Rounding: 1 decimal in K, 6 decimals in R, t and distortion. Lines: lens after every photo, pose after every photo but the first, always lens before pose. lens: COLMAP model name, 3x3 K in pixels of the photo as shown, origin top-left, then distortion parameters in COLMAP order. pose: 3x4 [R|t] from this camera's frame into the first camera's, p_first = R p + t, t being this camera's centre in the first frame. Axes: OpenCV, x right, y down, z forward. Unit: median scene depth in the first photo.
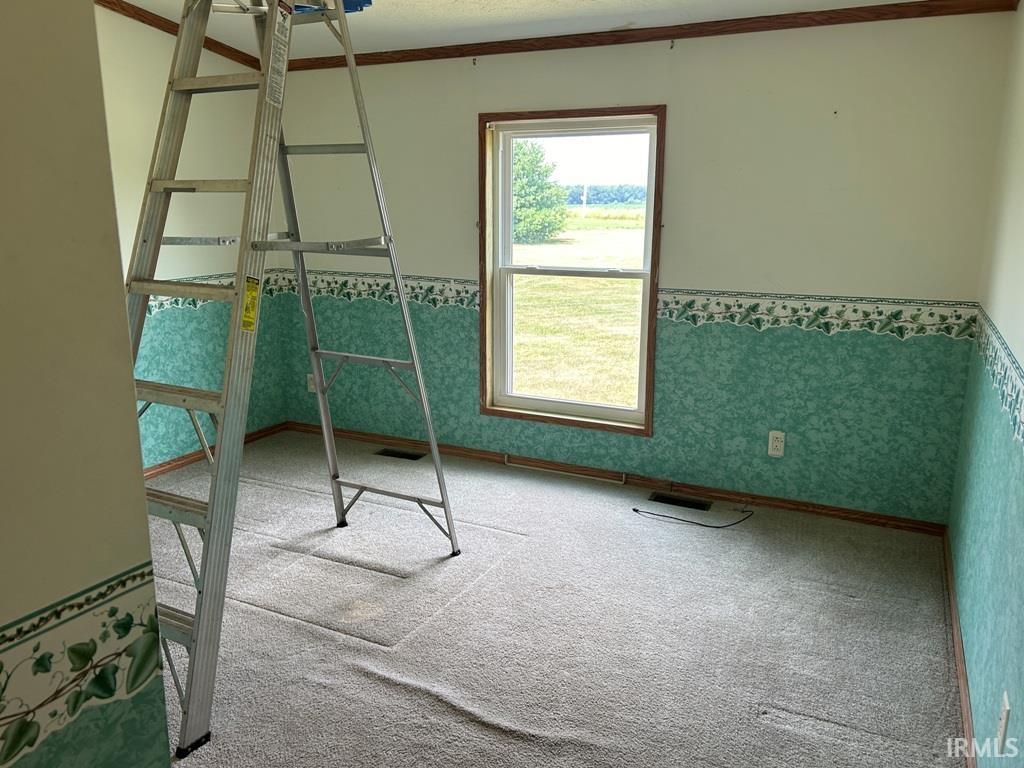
lens RADIAL K [[789.3, 0, 512.0], [0, 789.3, 384.0], [0, 0, 1]] dist [0.005341, 0.001435]
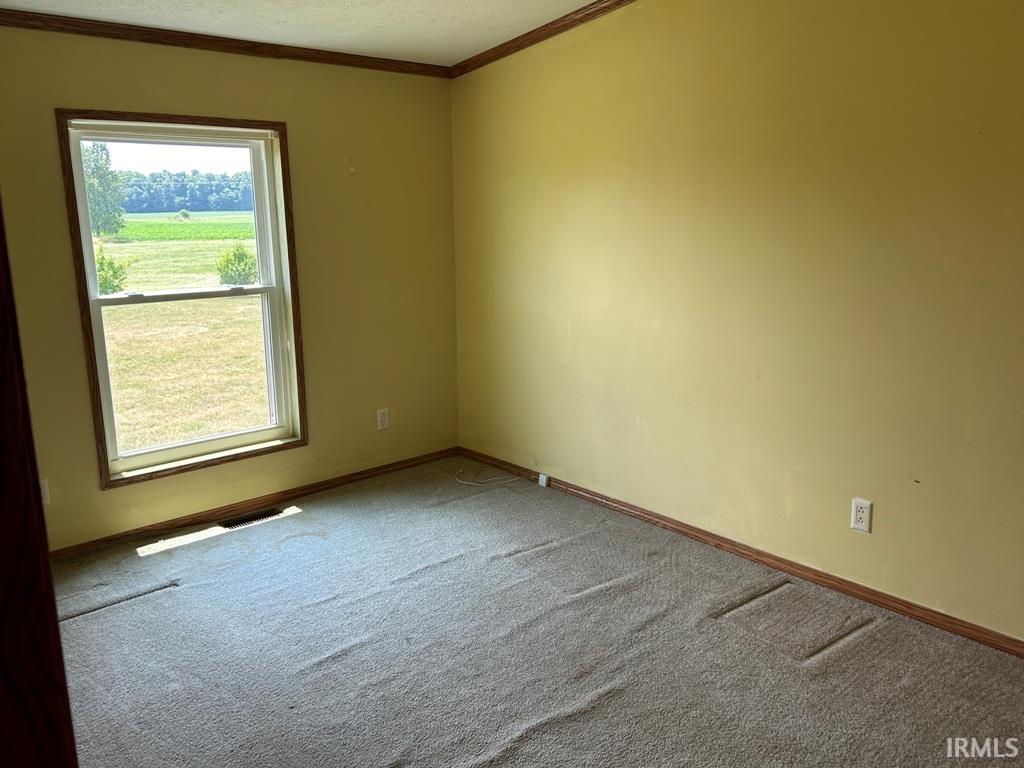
lens RADIAL K [[789.3, 0, 512.0], [0, 789.3, 384.0], [0, 0, 1]] dist [0.005341, 0.001435]
pose [[0.413128, -0.199837, 0.888477, -0.668832], [0.221103, 0.968445, 0.115014, -0.073474], [-0.883425, 0.148930, 0.444276, 0.325763]]
